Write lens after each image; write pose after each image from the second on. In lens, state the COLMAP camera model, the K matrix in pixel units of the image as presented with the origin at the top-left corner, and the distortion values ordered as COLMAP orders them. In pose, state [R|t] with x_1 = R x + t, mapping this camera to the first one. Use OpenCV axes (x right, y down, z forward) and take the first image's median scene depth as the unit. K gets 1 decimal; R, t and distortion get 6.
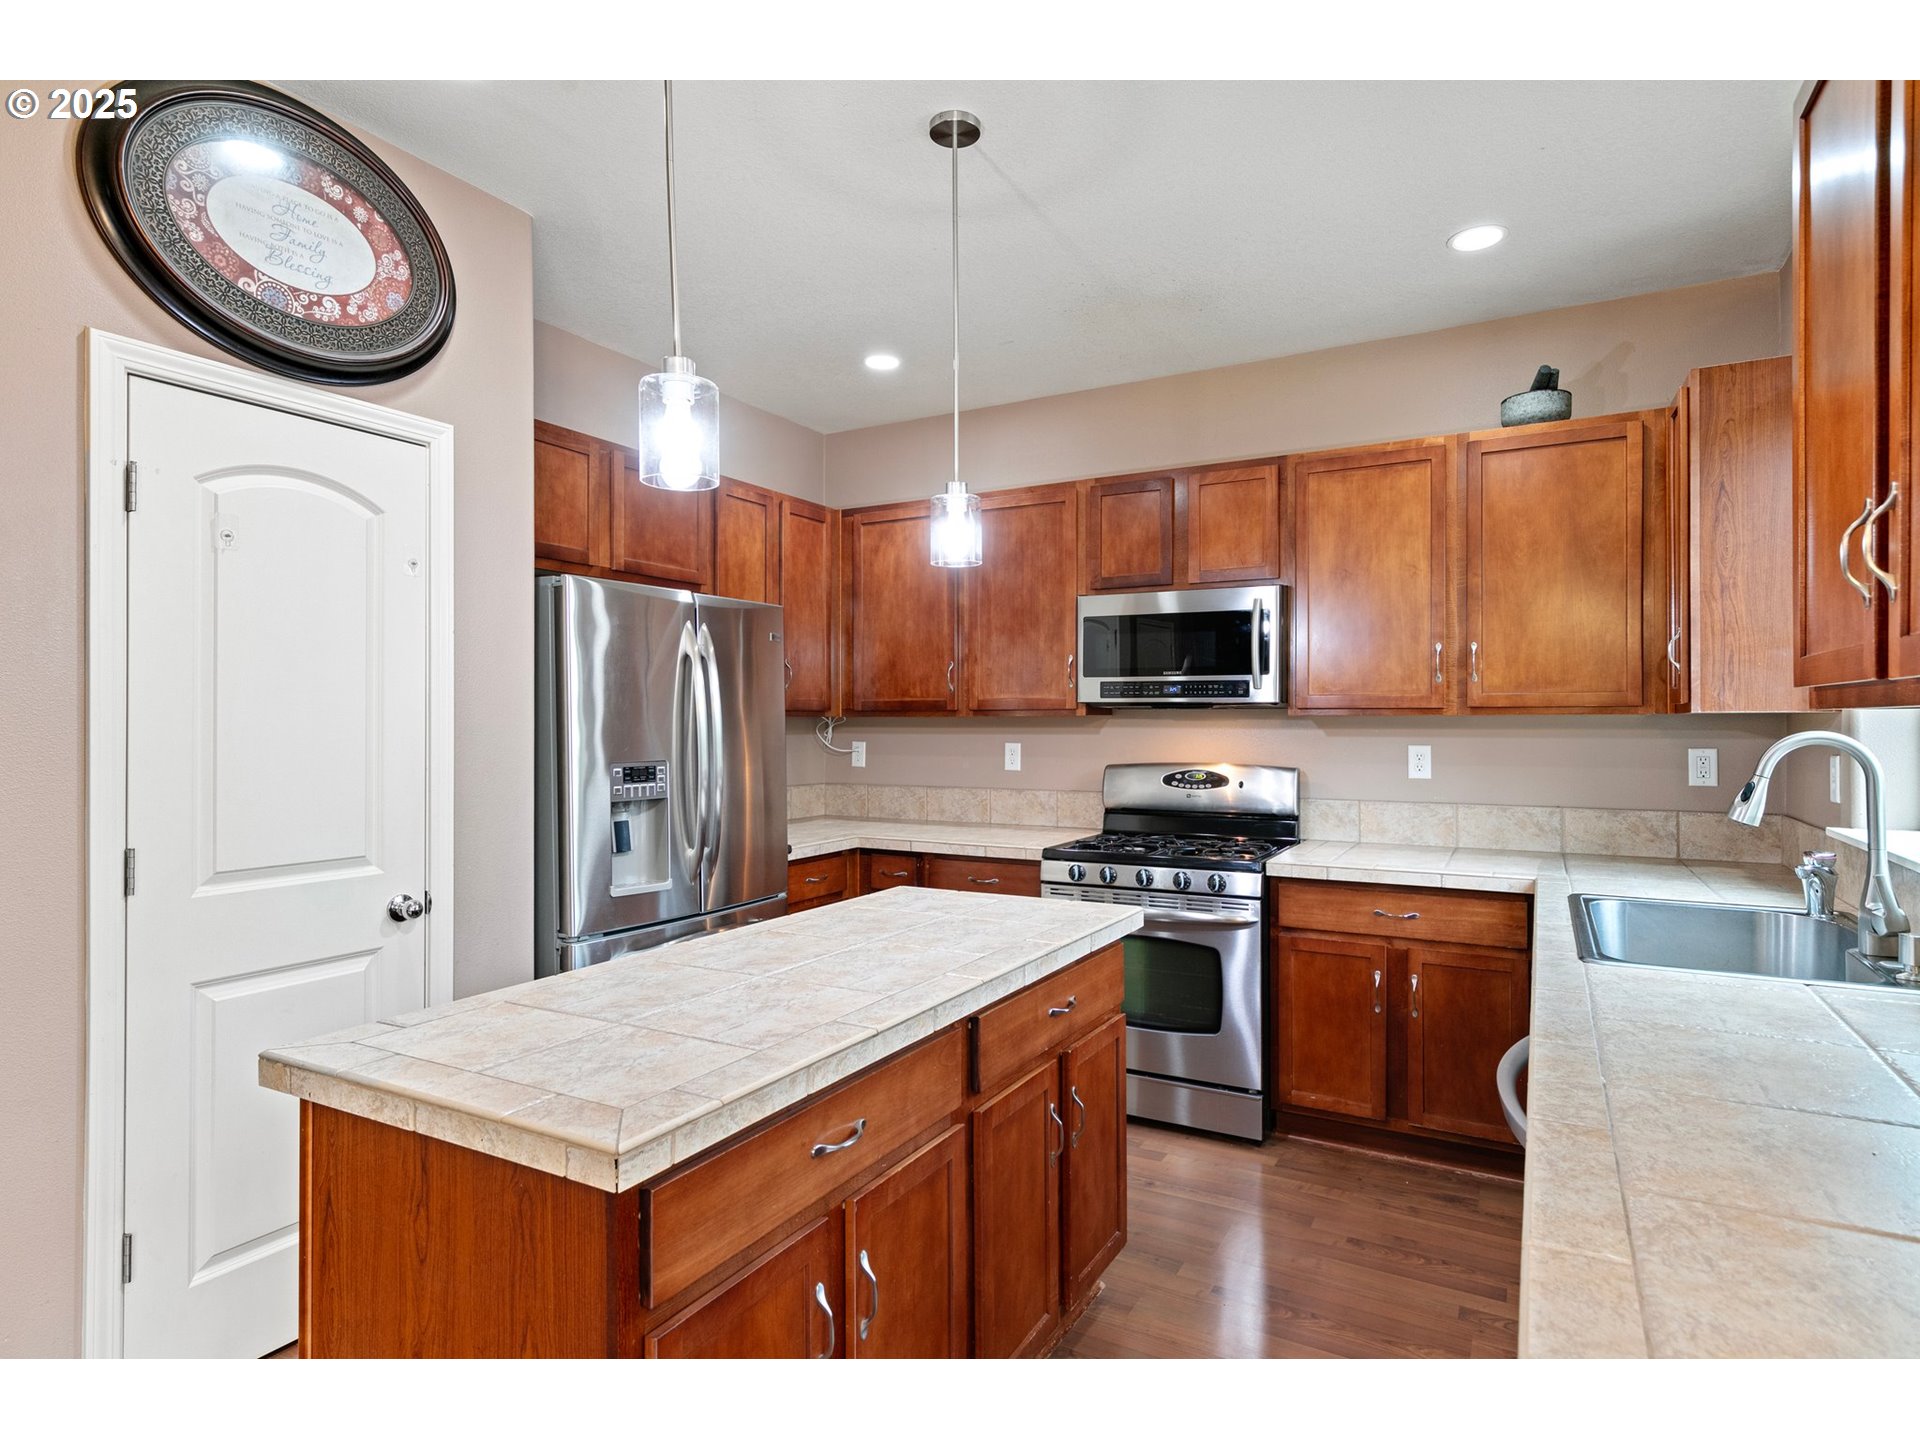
lens RADIAL K [[1027.2, 0, 963.4], [0, 1027.2, 718.4], [0, 0, 1]] dist [0.005368, 0.000324]
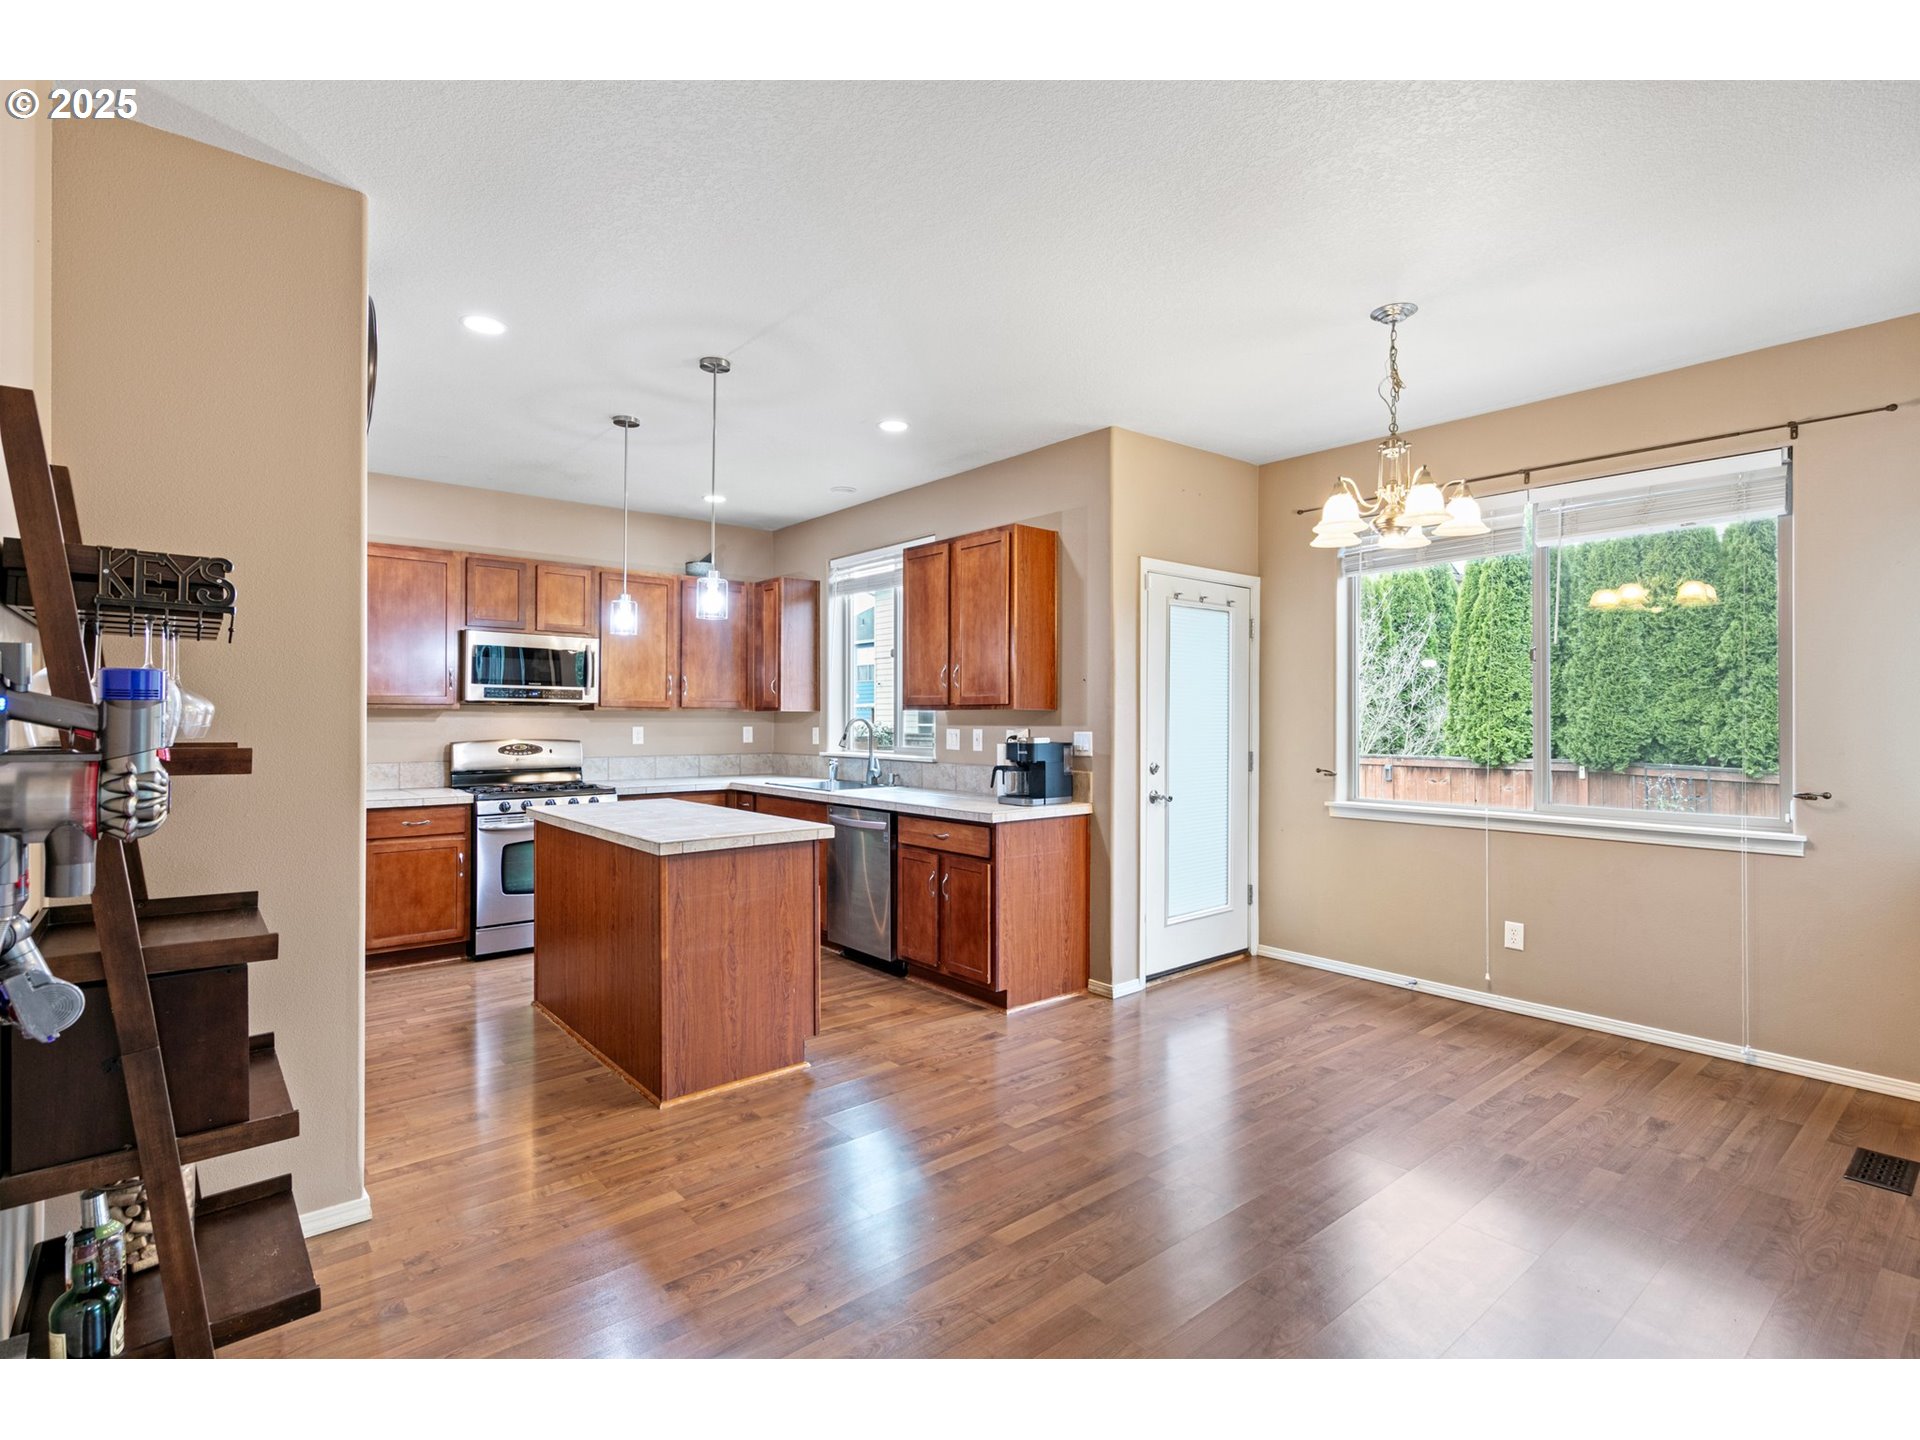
lens RADIAL K [[932.4, 0, 962.8], [0, 932.4, 713.2], [0, 0, 1]] dist [0.004759, 0.000245]
pose [[0.355215, 0.008549, 0.934746, -1.079619], [-0.005237, 0.999961, -0.007155, 0.011685], [-0.934770, -0.002354, 0.355245, -0.203183]]
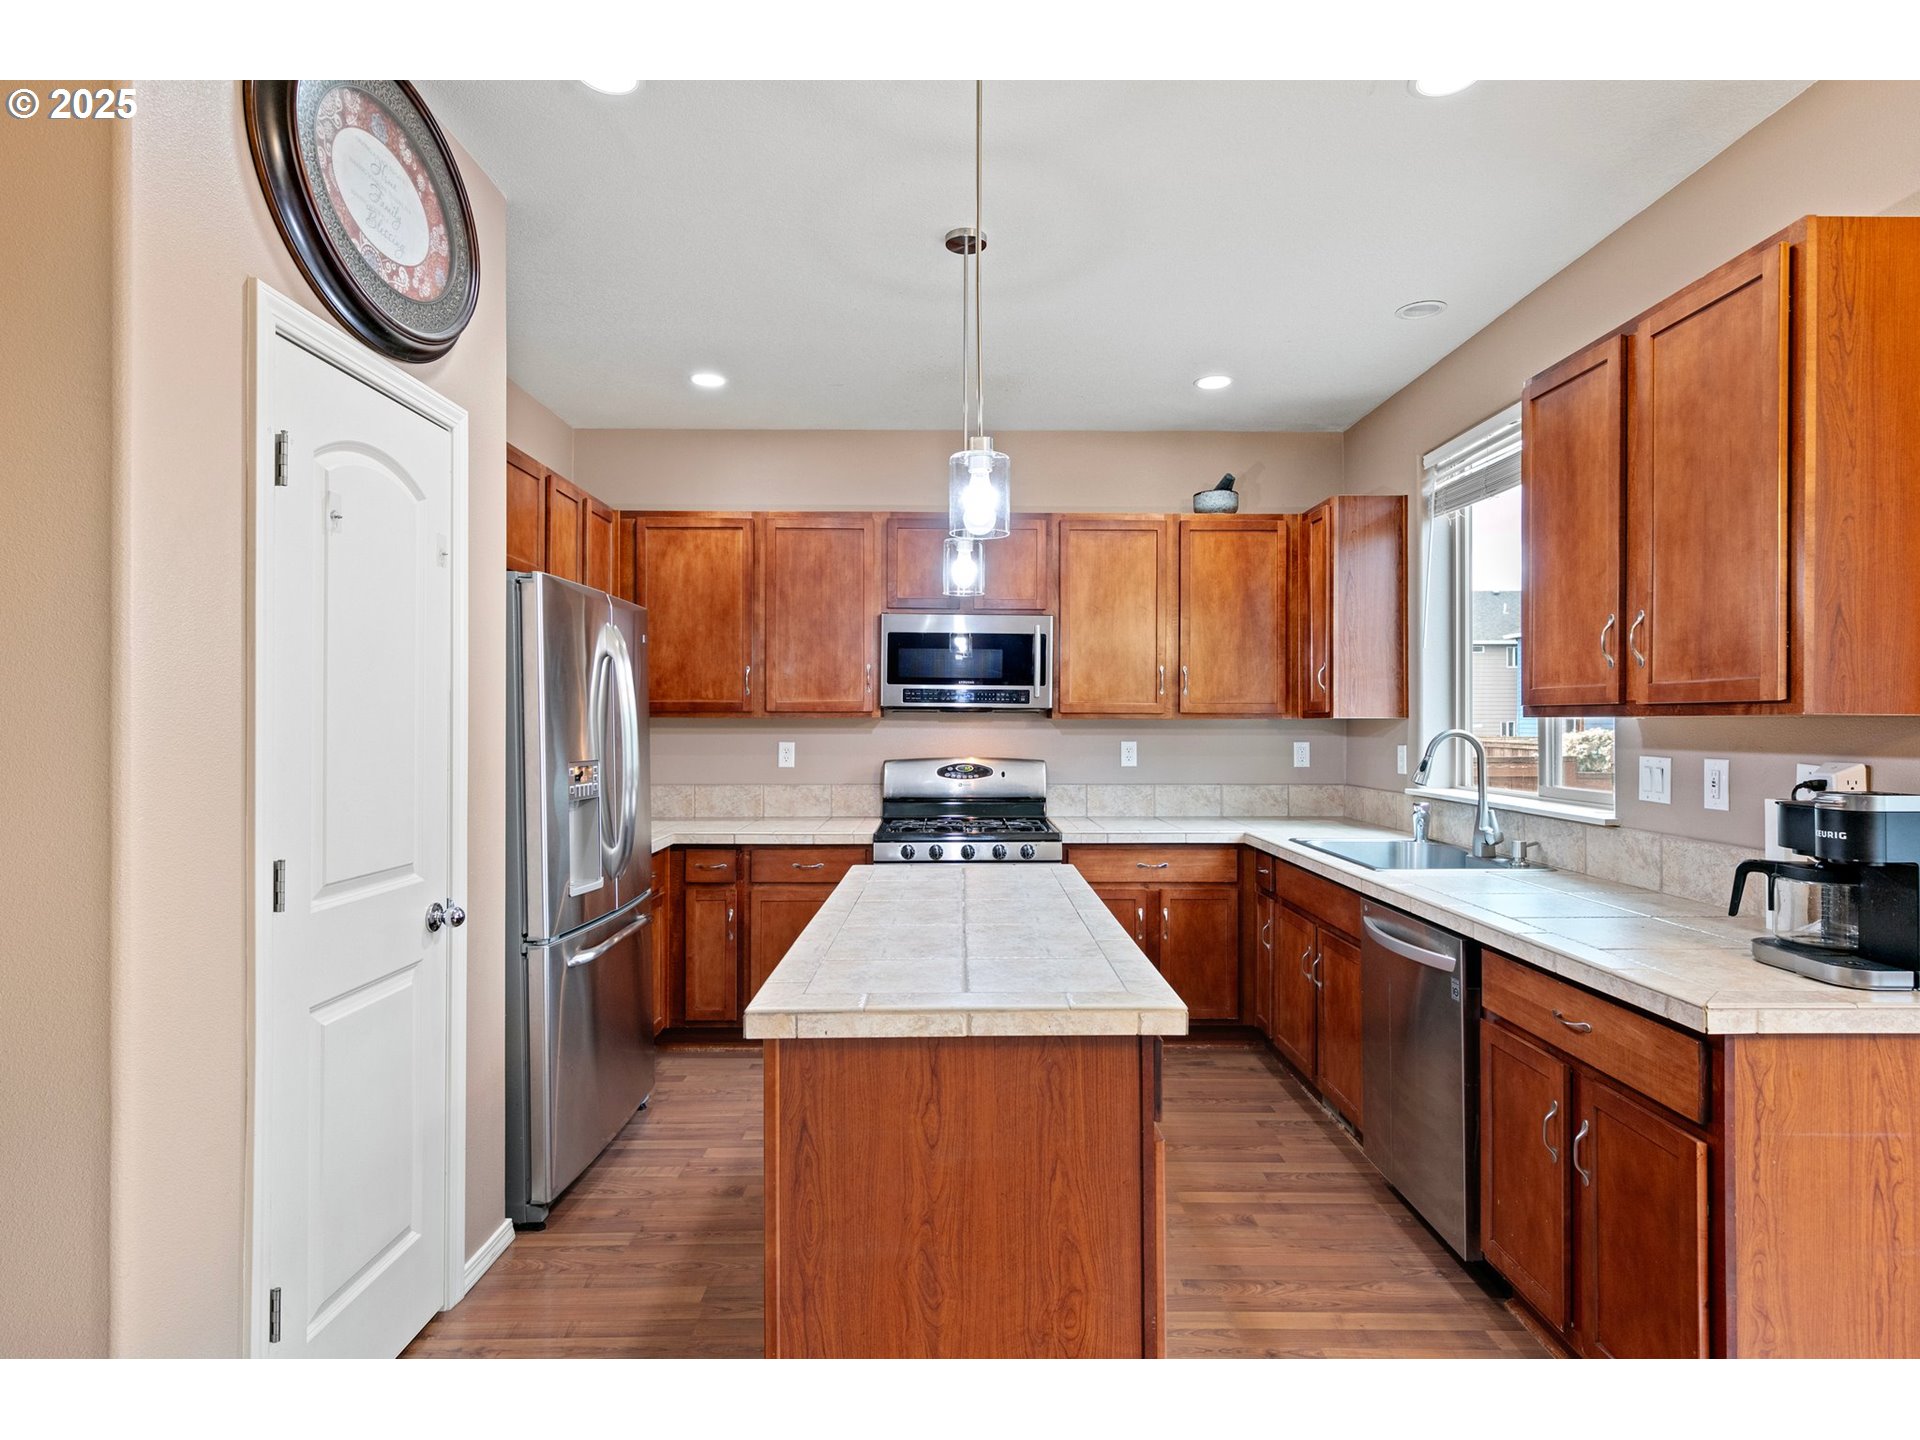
lens RADIAL K [[1020.9, 0, 962.7], [0, 1020.9, 719.9], [0, 0, 1]] dist [0.006931, -0.000770]
pose [[0.868418, 0.004582, 0.495812, -0.444801], [-0.004528, 0.999989, -0.001310, 0.001326], [-0.495812, -0.001108, 0.868429, -0.044117]]
